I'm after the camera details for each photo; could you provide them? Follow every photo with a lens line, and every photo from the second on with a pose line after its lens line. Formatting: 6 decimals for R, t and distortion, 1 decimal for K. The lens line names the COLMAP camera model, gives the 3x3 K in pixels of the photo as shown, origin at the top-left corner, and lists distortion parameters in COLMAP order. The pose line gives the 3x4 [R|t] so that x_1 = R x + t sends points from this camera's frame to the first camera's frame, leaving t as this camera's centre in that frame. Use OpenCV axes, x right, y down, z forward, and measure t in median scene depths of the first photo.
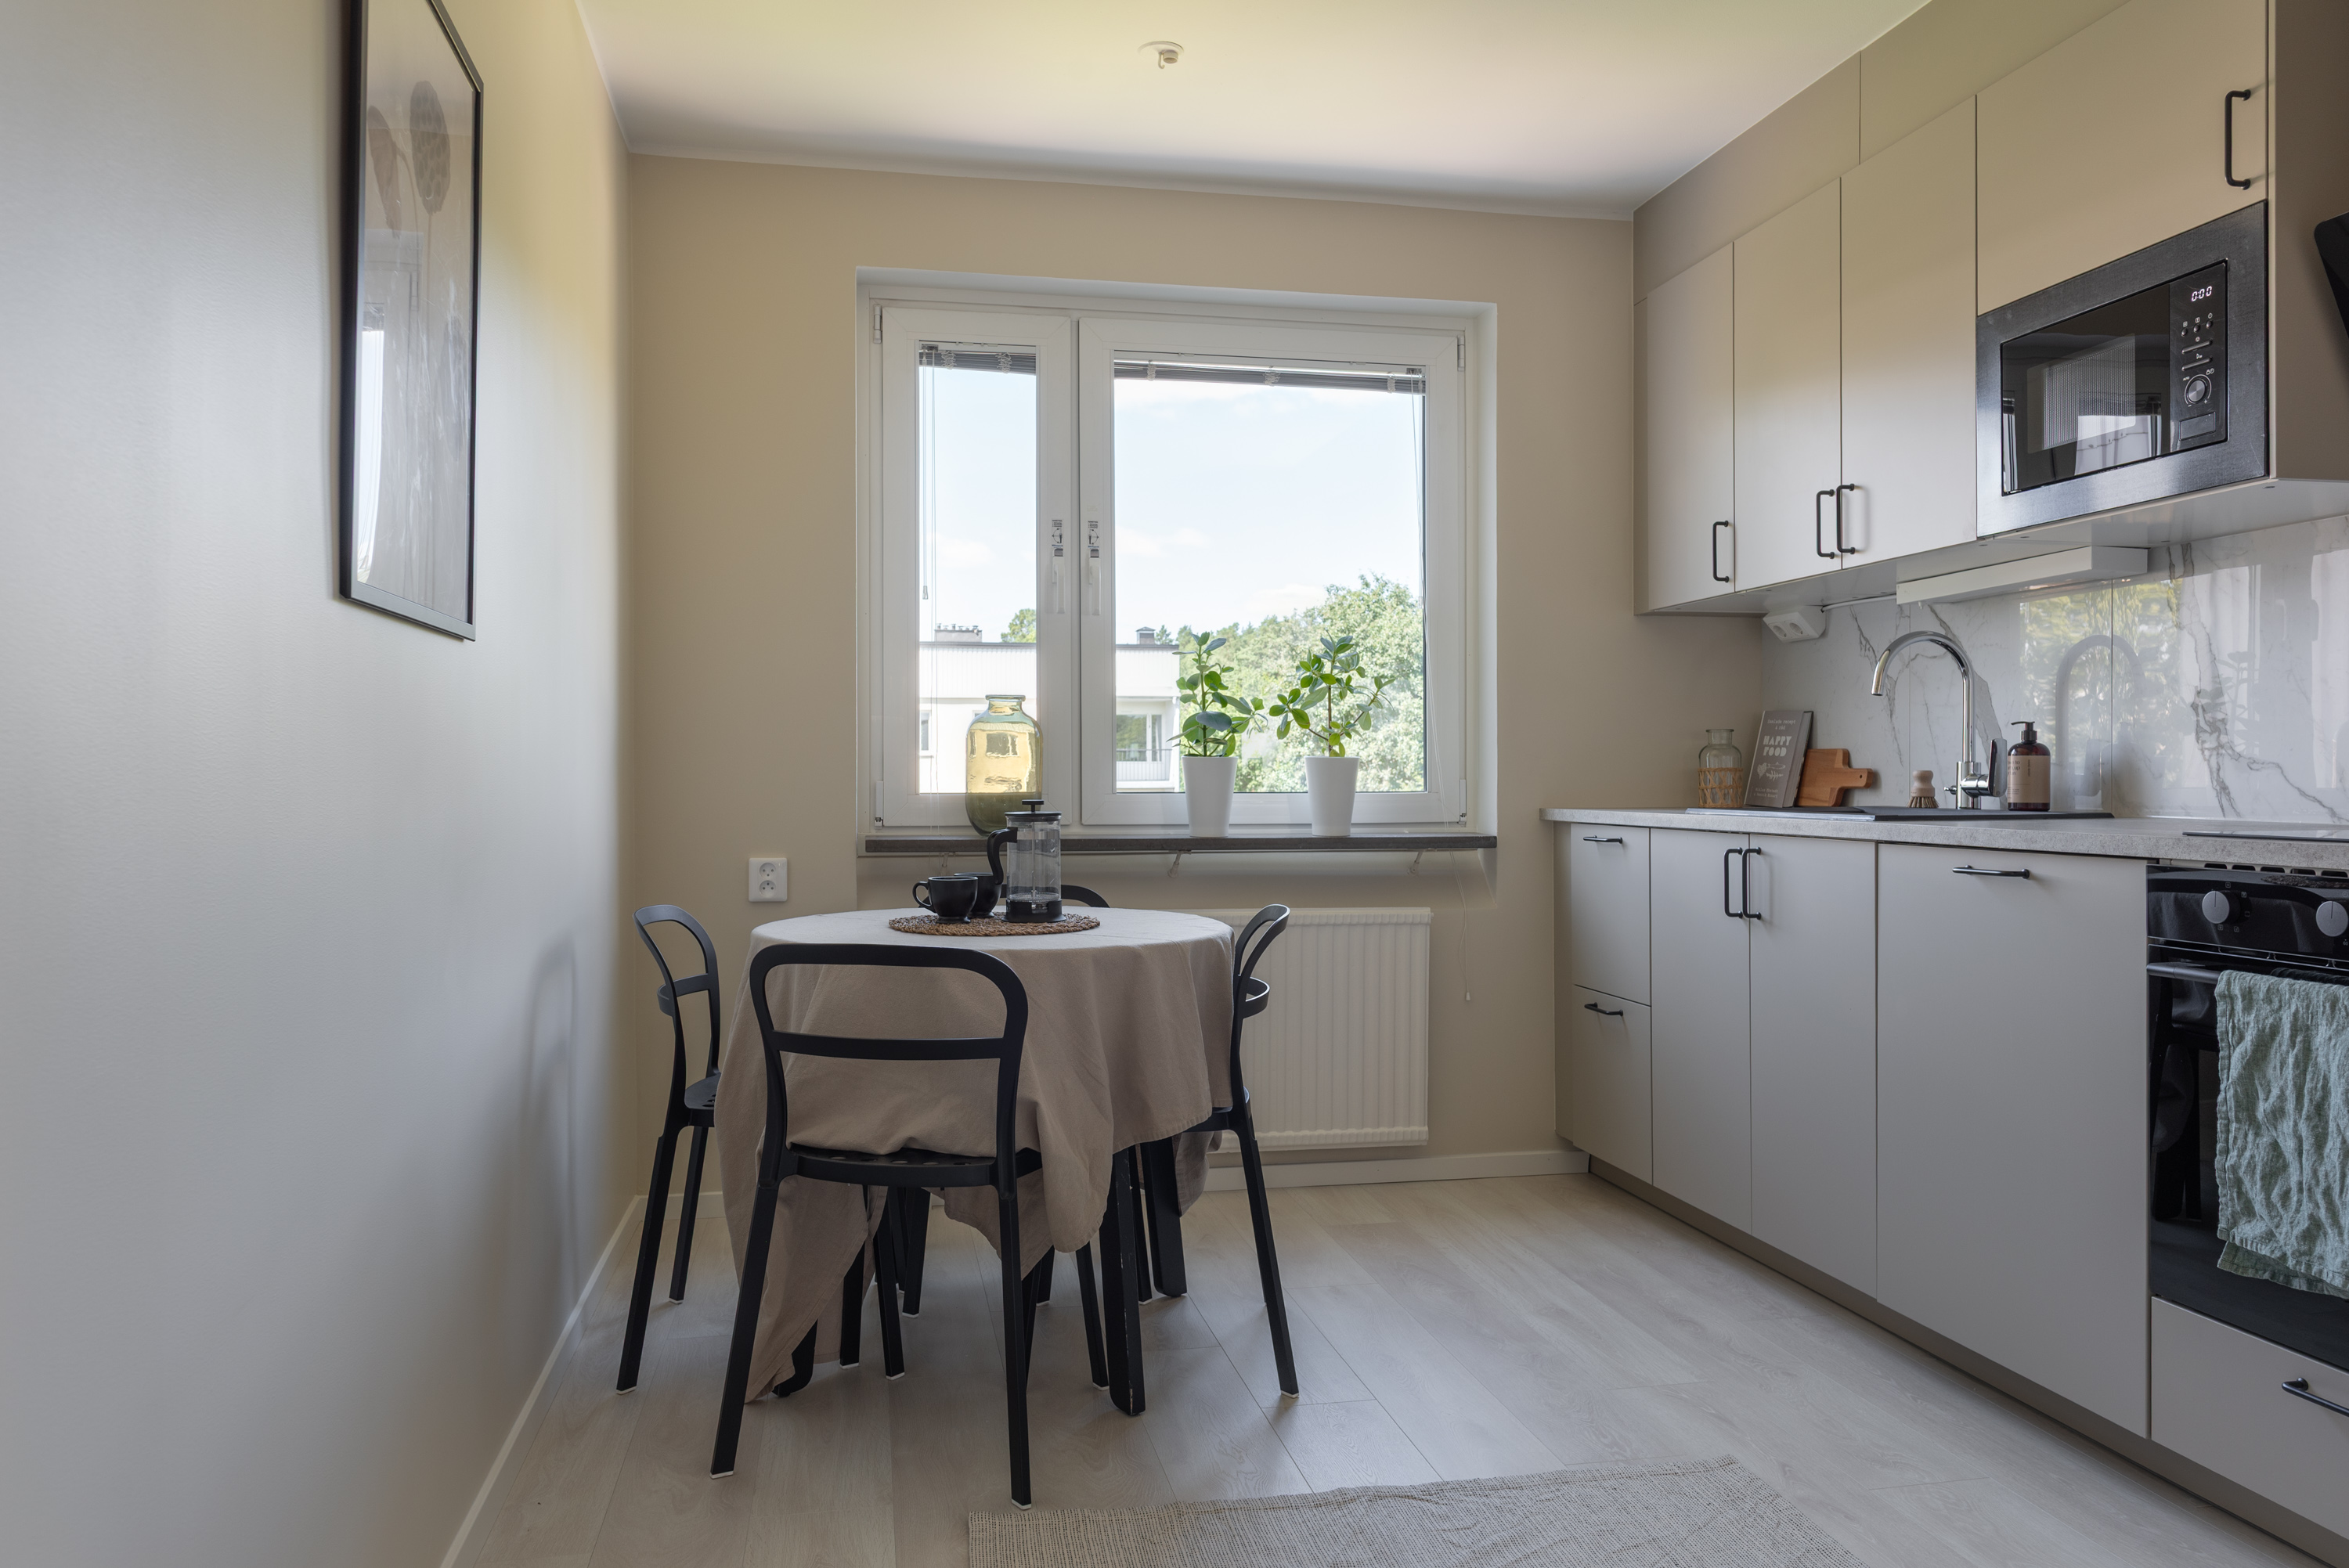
lens RADIAL K [[1605.7, 0, 1174.5], [0, 1605.7, 784.0], [0, 0, 1]] dist [-0.005110, -0.004539]
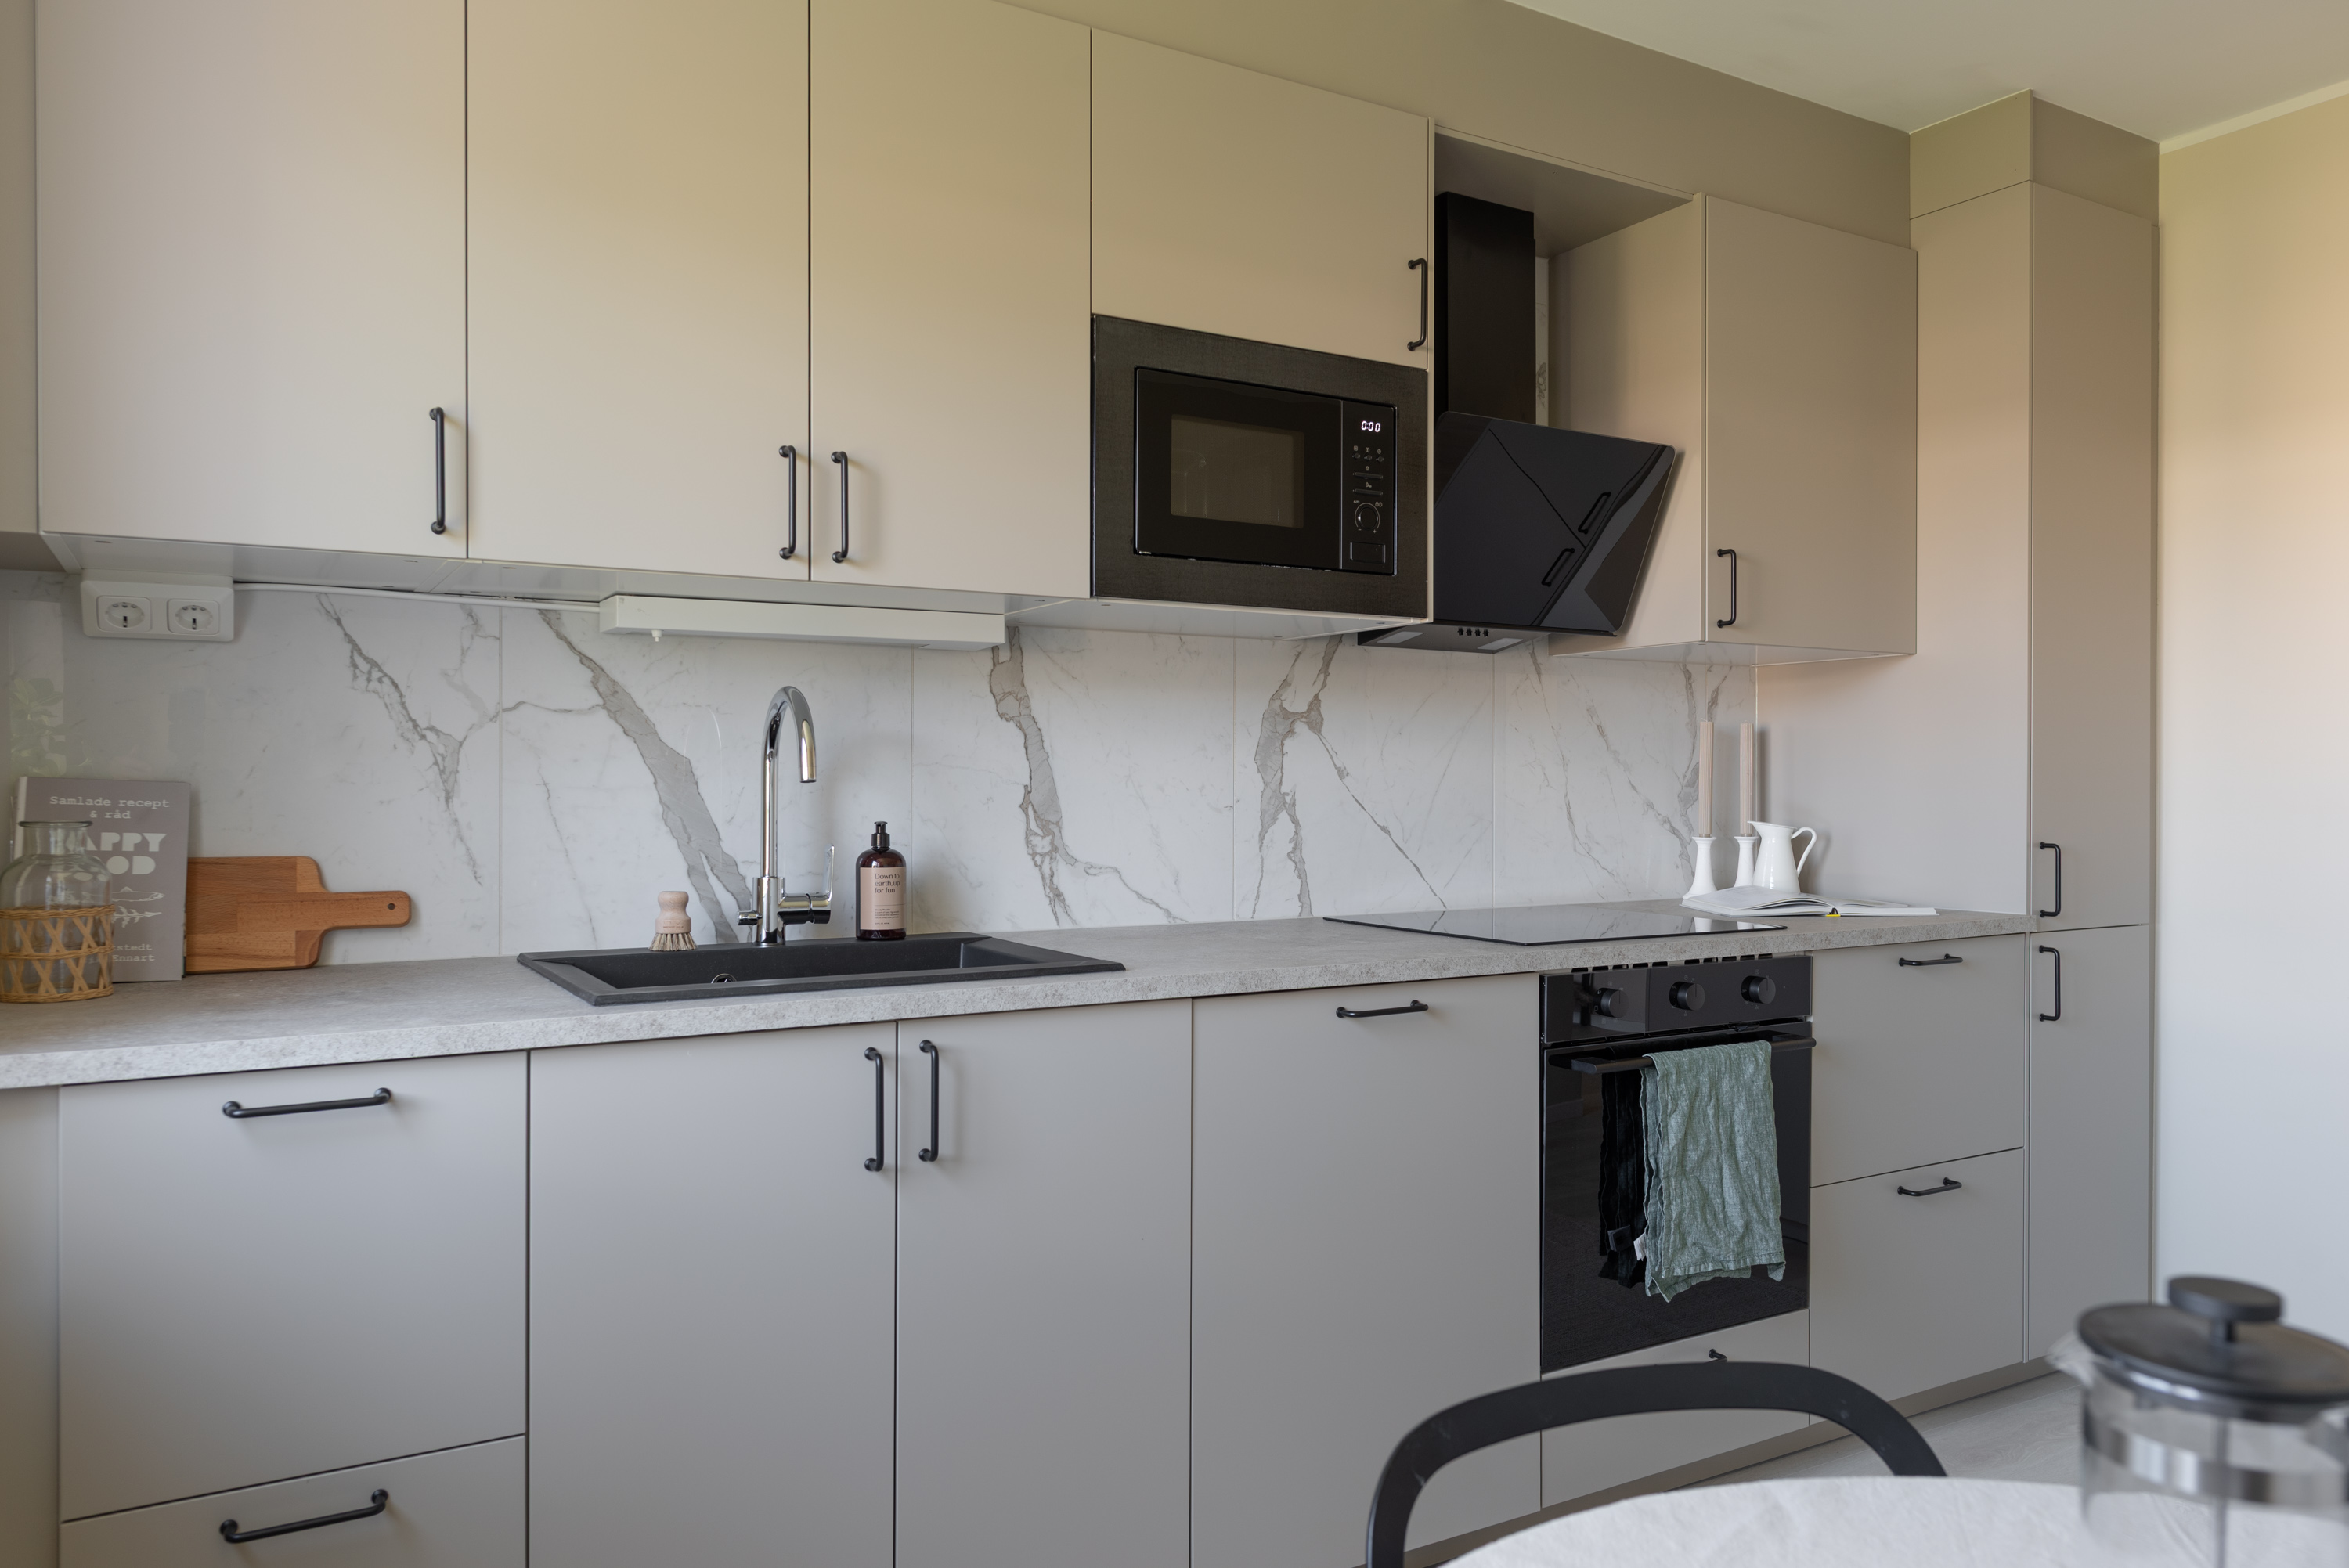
lens RADIAL K [[1605.7, 0, 1174.5], [0, 1605.7, 784.0], [0, 0, 1]] dist [-0.005110, -0.004539]
pose [[-0.324015, -0.001114, 0.946051, -0.303915], [0.002694, 0.999994, 0.002100, -0.075293], [-0.946048, 0.003230, -0.324010, 1.449024]]
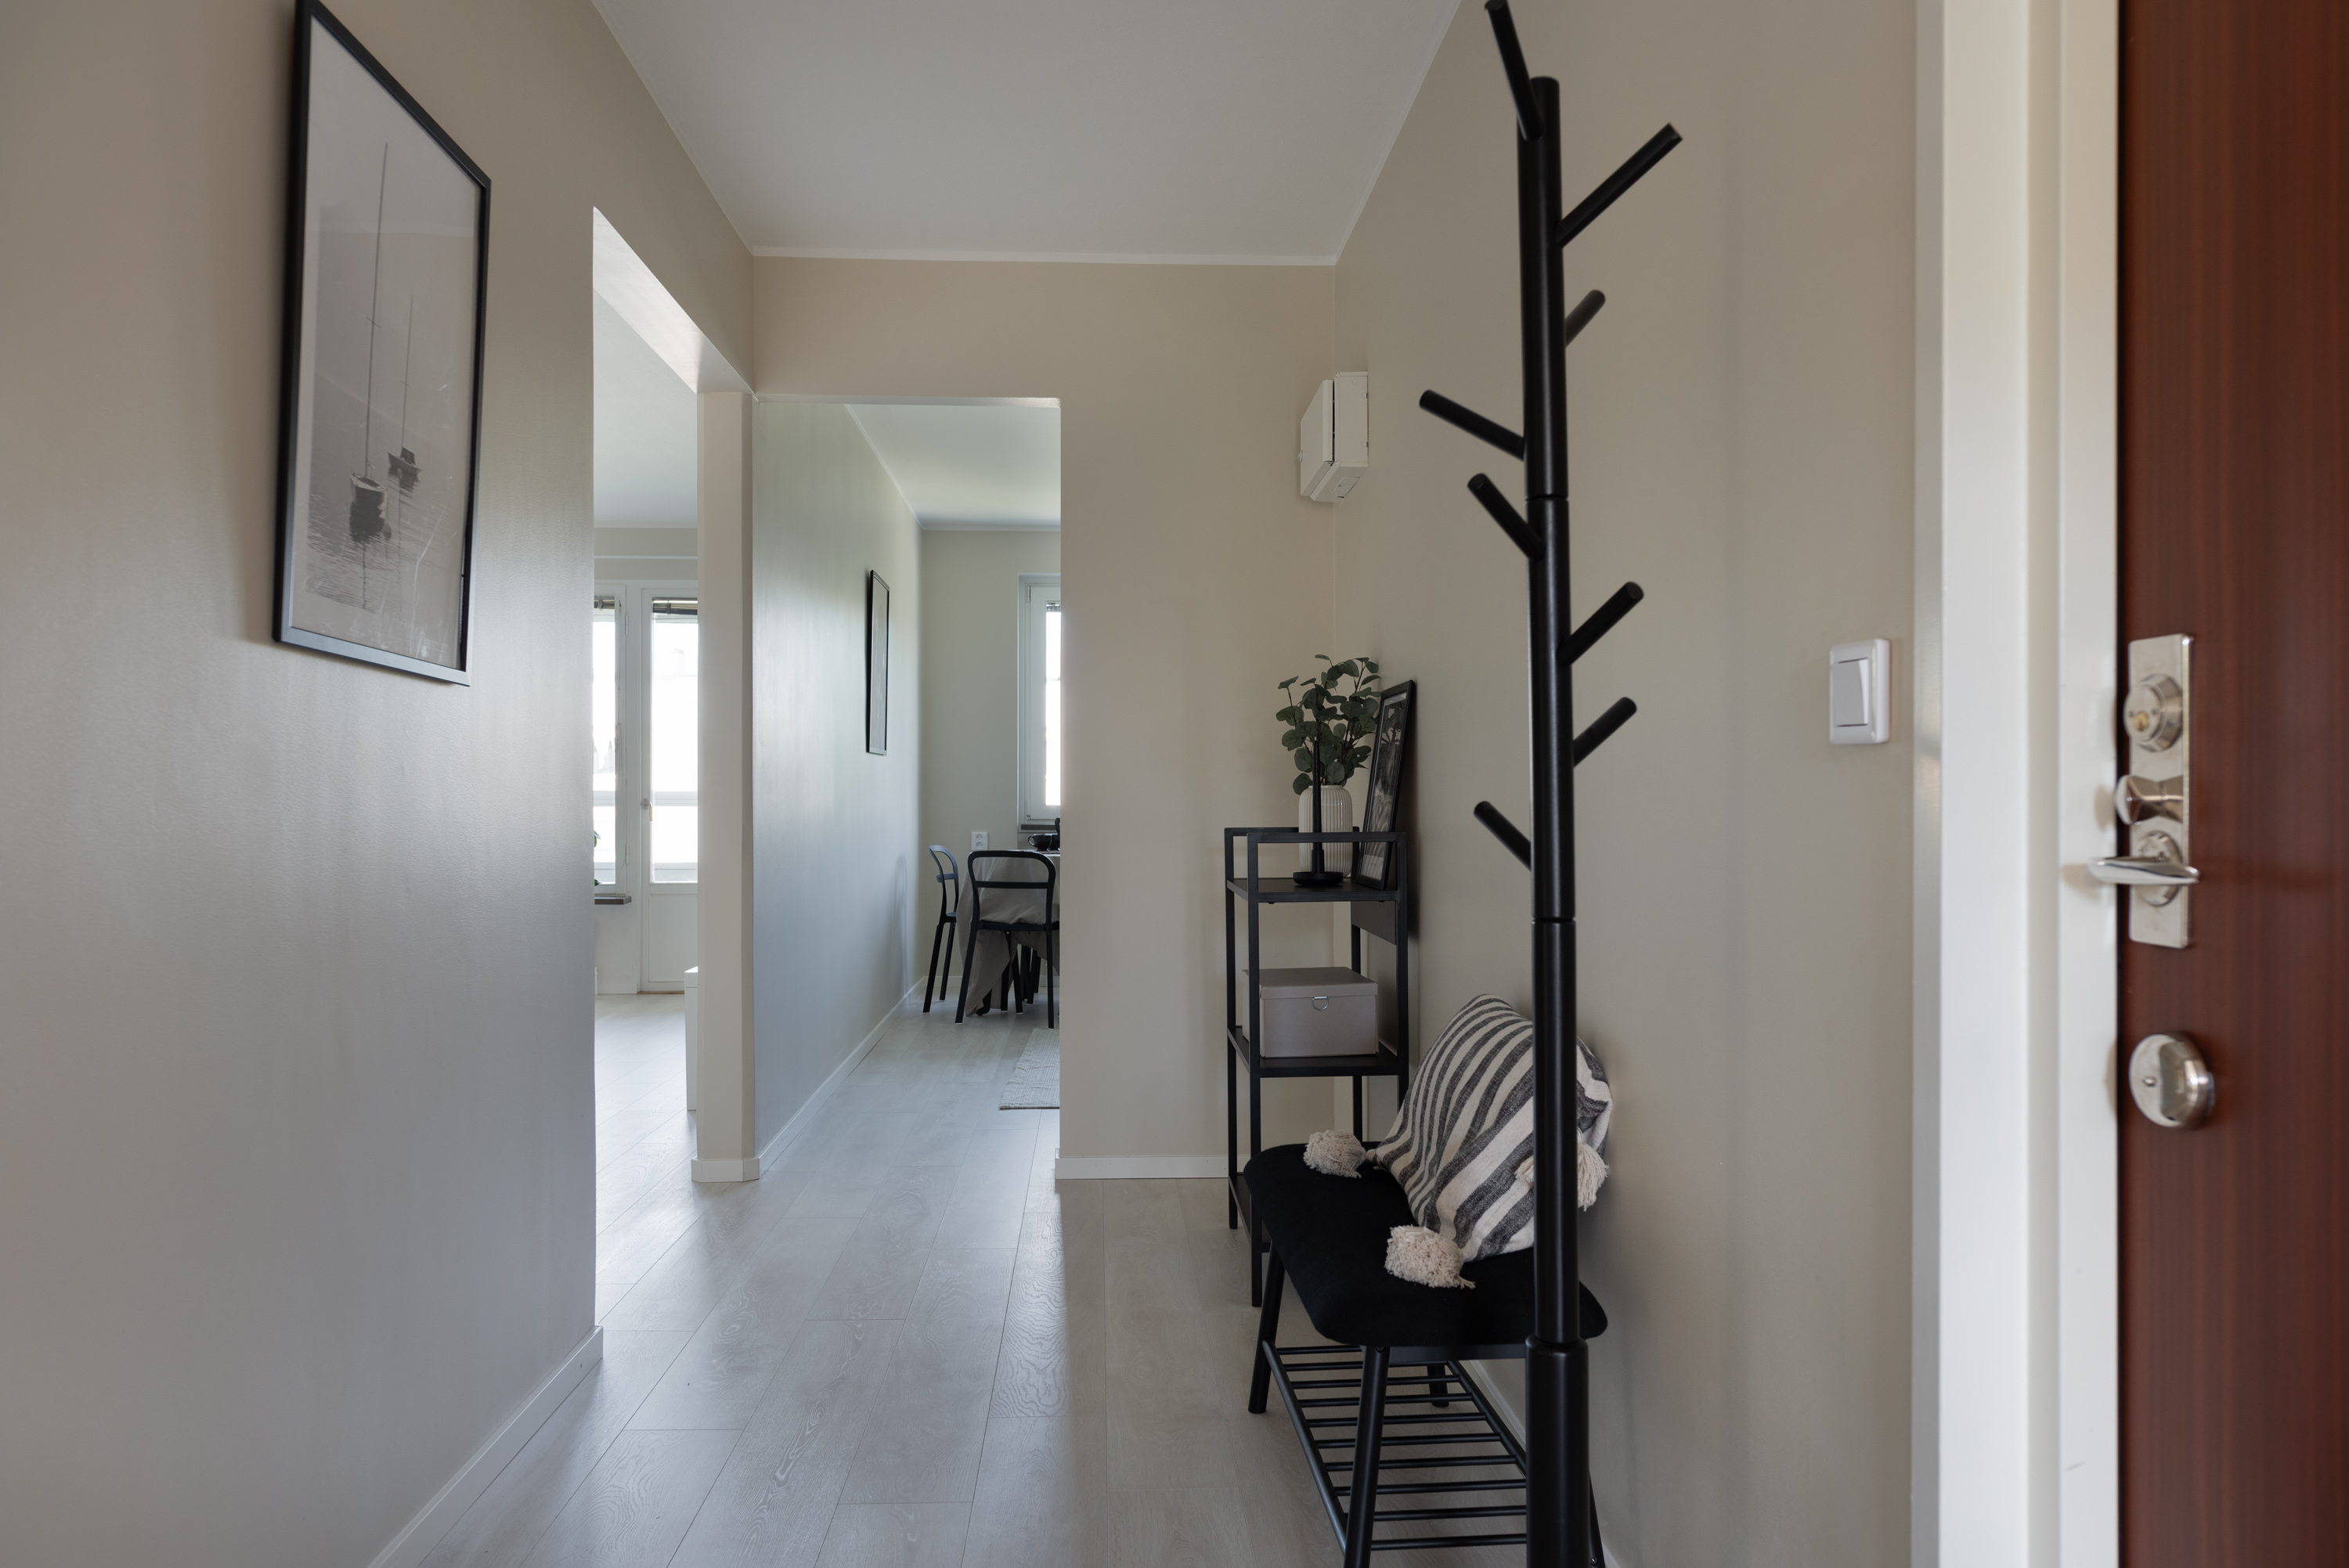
lens RADIAL K [[1605.7, 0, 1174.5], [0, 1605.7, 784.0], [0, 0, 1]] dist [-0.005110, -0.004539]
pose [[0.989433, 0.000266, -0.144992, 0.450499], [-0.002232, 0.999908, -0.013394, 0.008454], [0.144975, 0.013576, 0.989342, -1.562885]]
